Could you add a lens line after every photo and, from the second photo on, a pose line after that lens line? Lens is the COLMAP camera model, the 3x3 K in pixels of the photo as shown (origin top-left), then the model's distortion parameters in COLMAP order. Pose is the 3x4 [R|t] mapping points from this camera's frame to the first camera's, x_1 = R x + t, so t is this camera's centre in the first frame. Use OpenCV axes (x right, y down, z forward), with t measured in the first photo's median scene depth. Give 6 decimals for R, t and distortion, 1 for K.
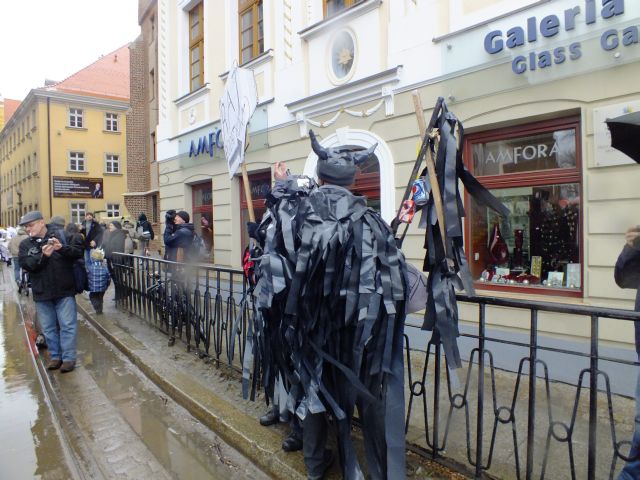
lens RADIAL K [[420.5, 0, 320.0], [0, 420.5, 240.0], [0, 0, 1]] dist [-0.085330, 0.005289]
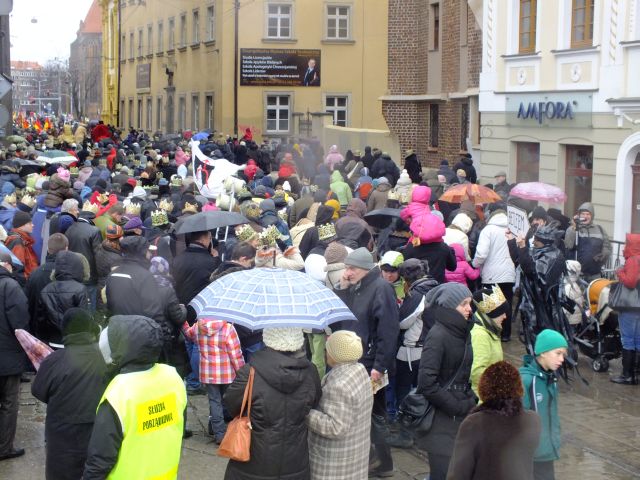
lens RADIAL K [[1076.8, 0, 320.0], [0, 1076.8, 240.0], [0, 0, 1]] dist [-0.027514, 1.789731]
pose [[0.913575, 0.058070, -0.402502, 0.073948], [-0.023389, 0.995617, 0.090555, -0.028917], [0.405997, -0.073315, 0.910929, -0.369020]]
